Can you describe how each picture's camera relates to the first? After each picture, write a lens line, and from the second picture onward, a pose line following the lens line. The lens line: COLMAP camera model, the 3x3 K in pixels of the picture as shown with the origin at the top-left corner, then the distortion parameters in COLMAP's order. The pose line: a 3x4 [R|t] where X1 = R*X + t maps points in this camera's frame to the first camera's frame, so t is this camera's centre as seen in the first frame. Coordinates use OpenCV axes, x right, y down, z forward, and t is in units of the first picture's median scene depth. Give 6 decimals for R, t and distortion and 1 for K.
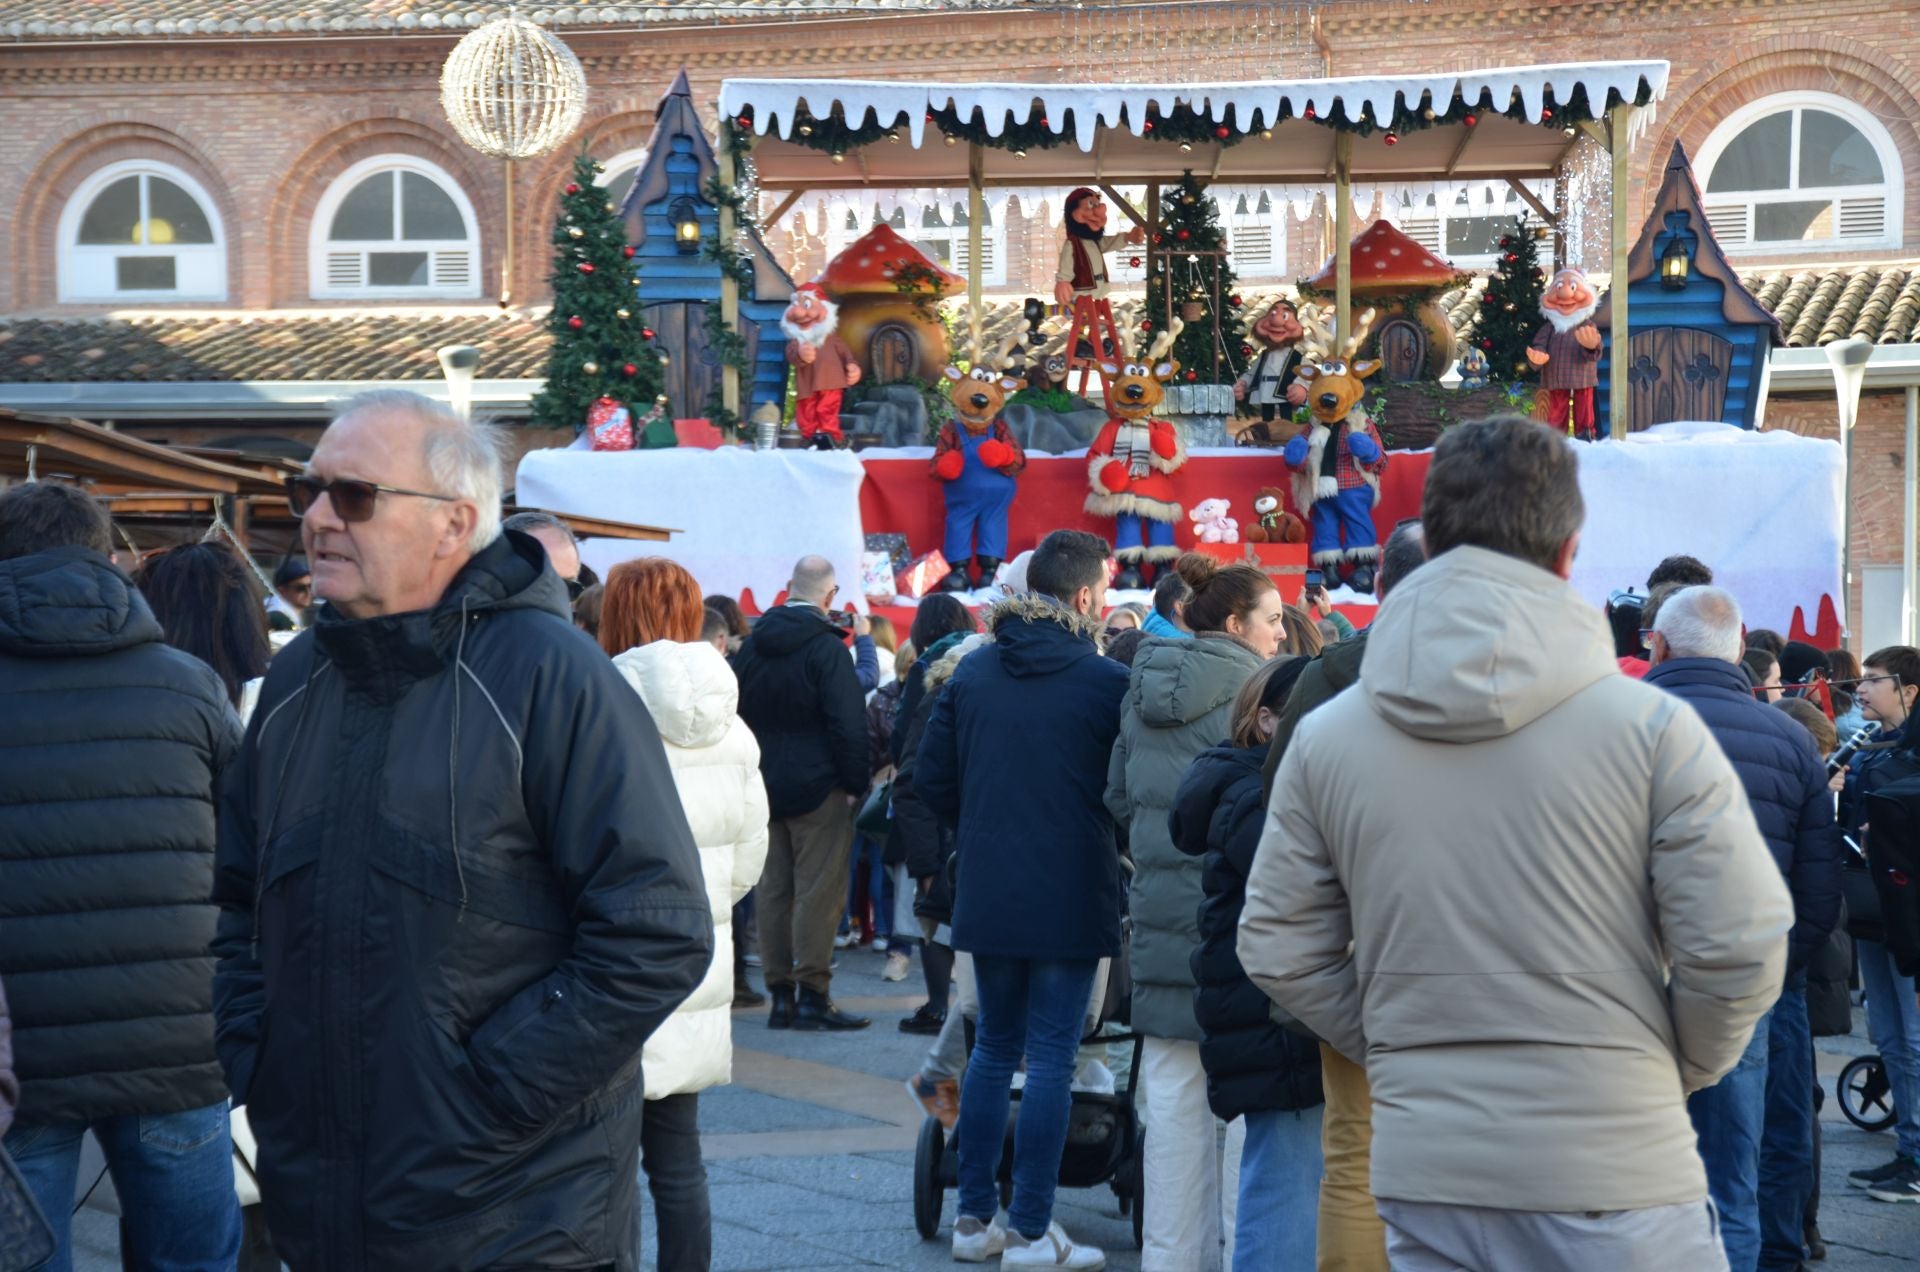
lens RADIAL K [[4283.4, 0, 956.0], [0, 4283.4, 638.3], [0, 0, 1]] dist [0.601033, 0.316192]
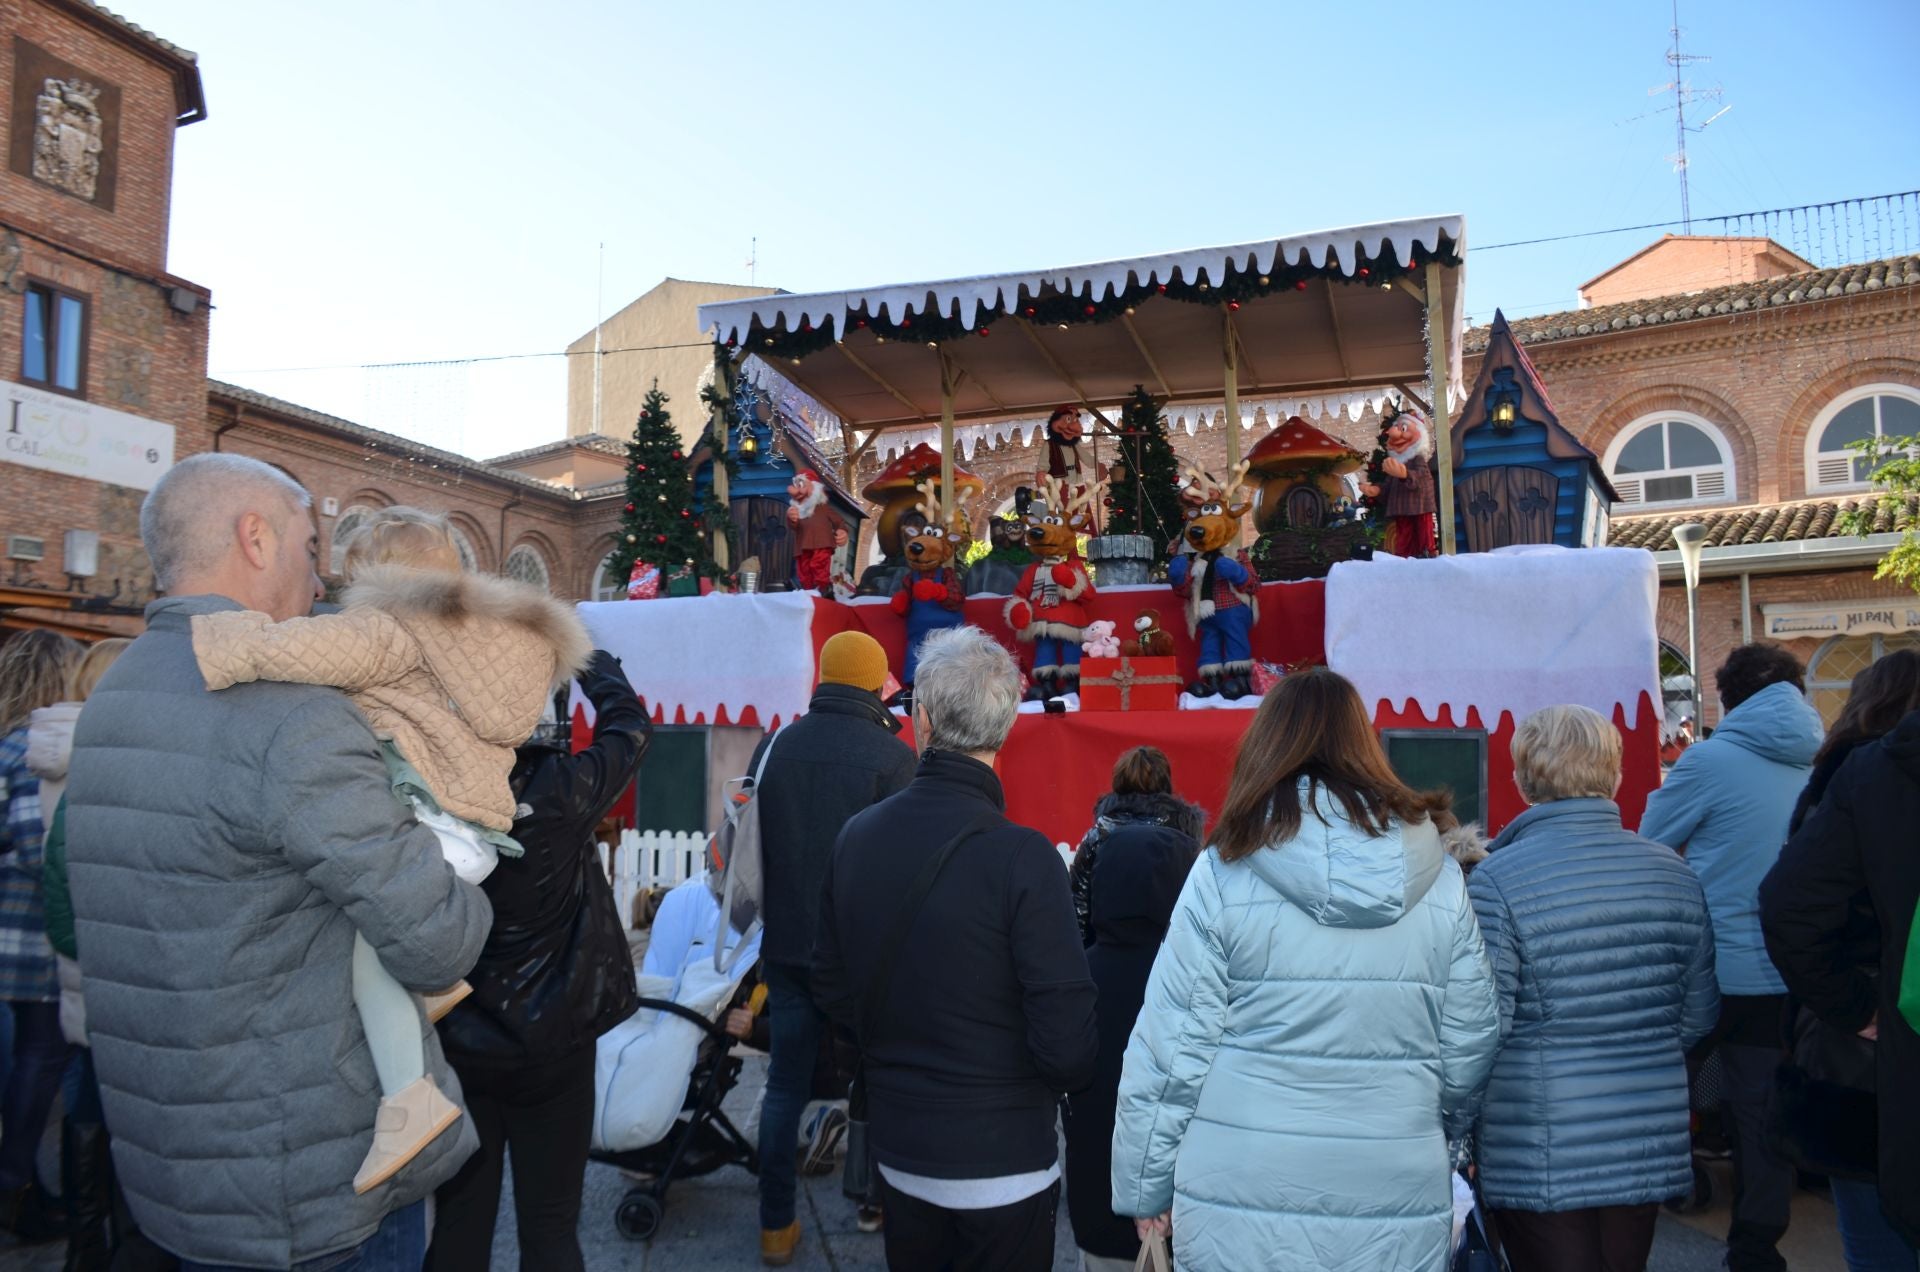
lens RADIAL K [[1480.3, 0, 960.0], [0, 1480.3, 636.0], [0, 0, 1]] dist [-0.148202, 0.082965]
pose [[0.951463, -0.032385, -0.306054, 0.143176], [0.004649, 0.995847, -0.090923, 0.007575], [0.307728, 0.085086, 0.947662, 0.599411]]
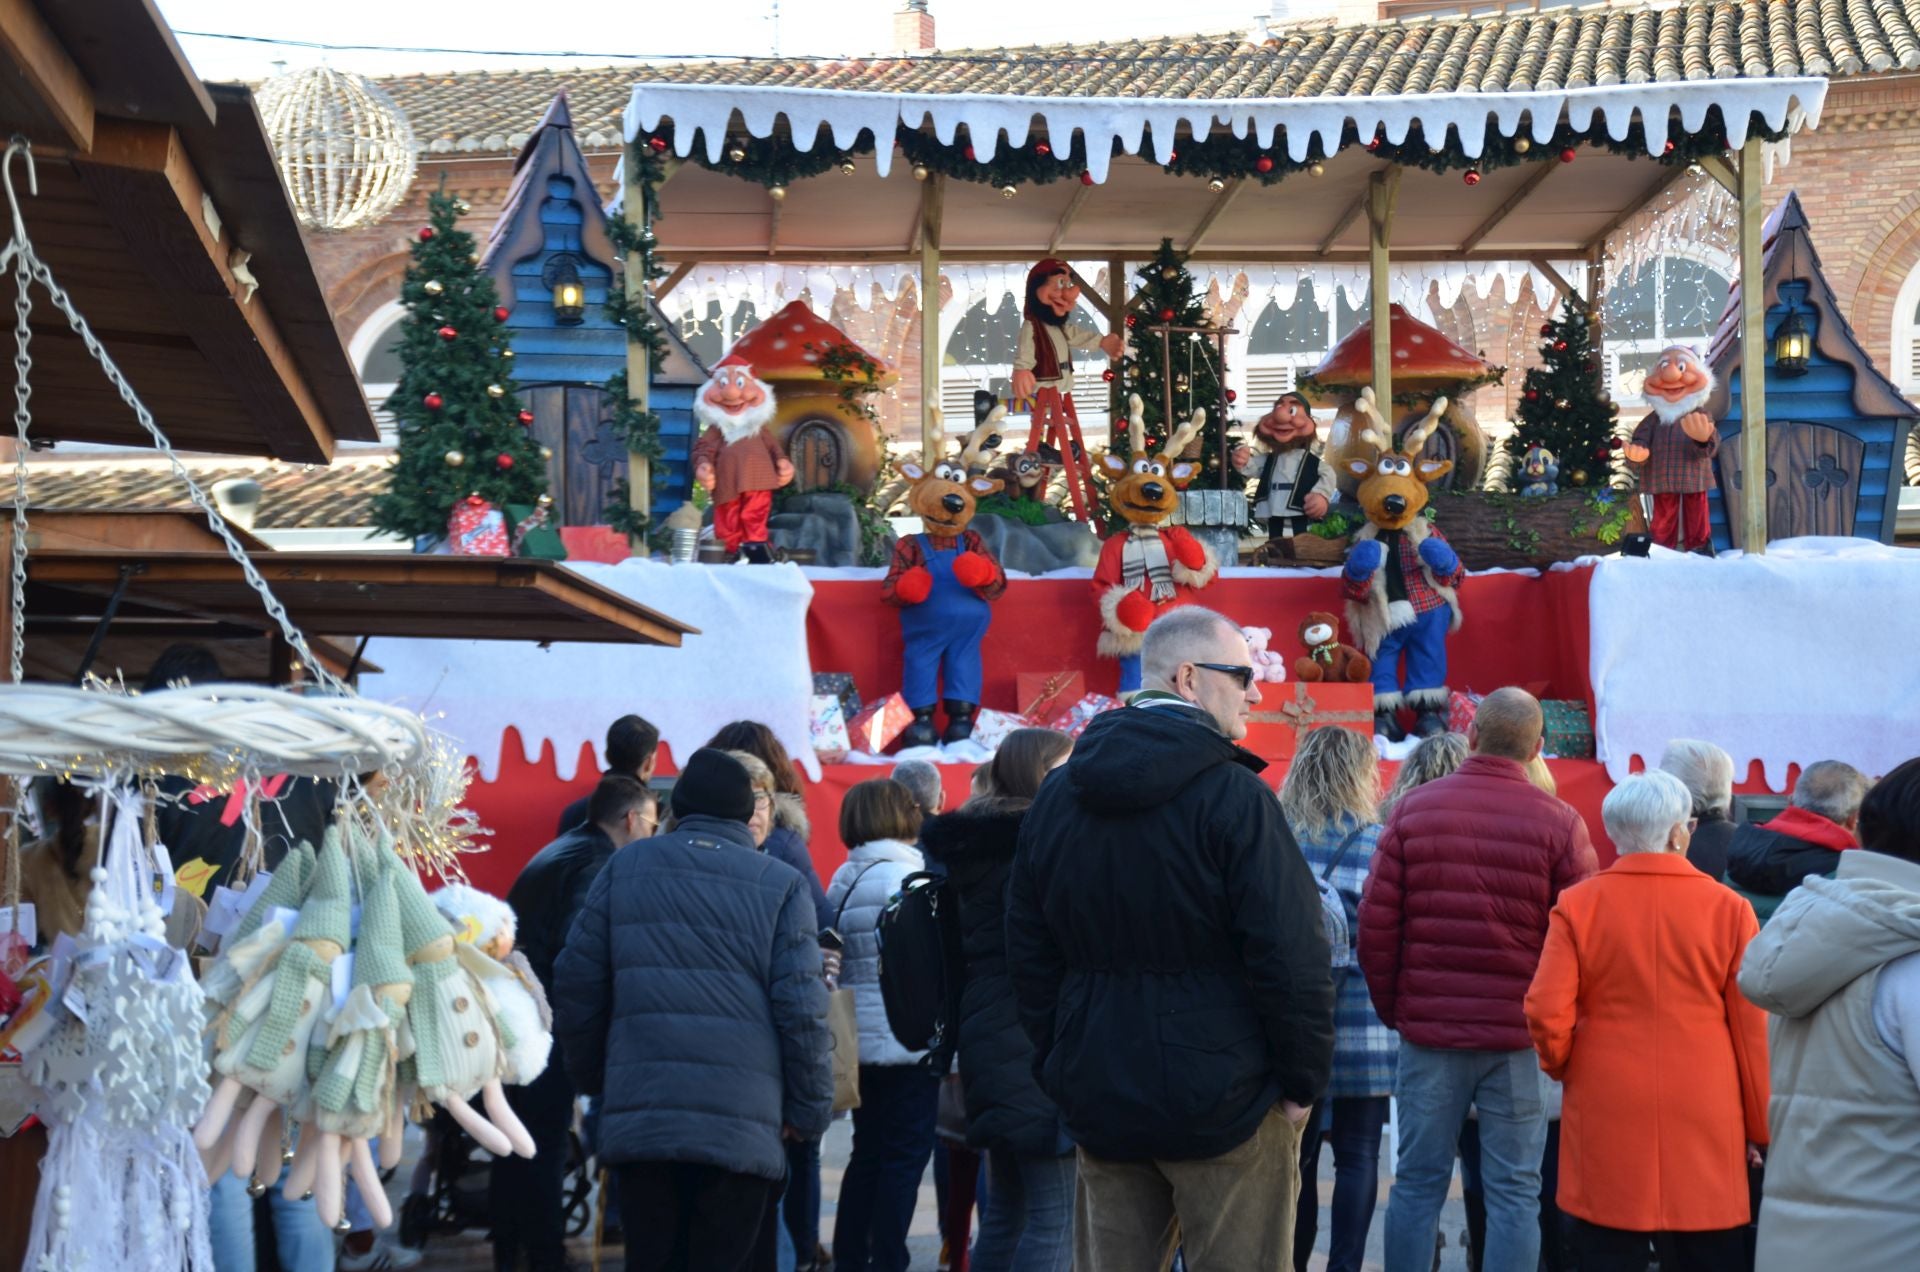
lens RADIAL K [[3482.8, 0, 950.5], [0, 3482.8, 635.2], [0, 0, 1]] dist [0.378974, 0.413377]
pose [[0.994165, -0.000420, 0.107867, -0.063172], [0.006211, 0.998556, -0.053359, 0.002958], [-0.107689, 0.053717, 0.992732, 0.361172]]
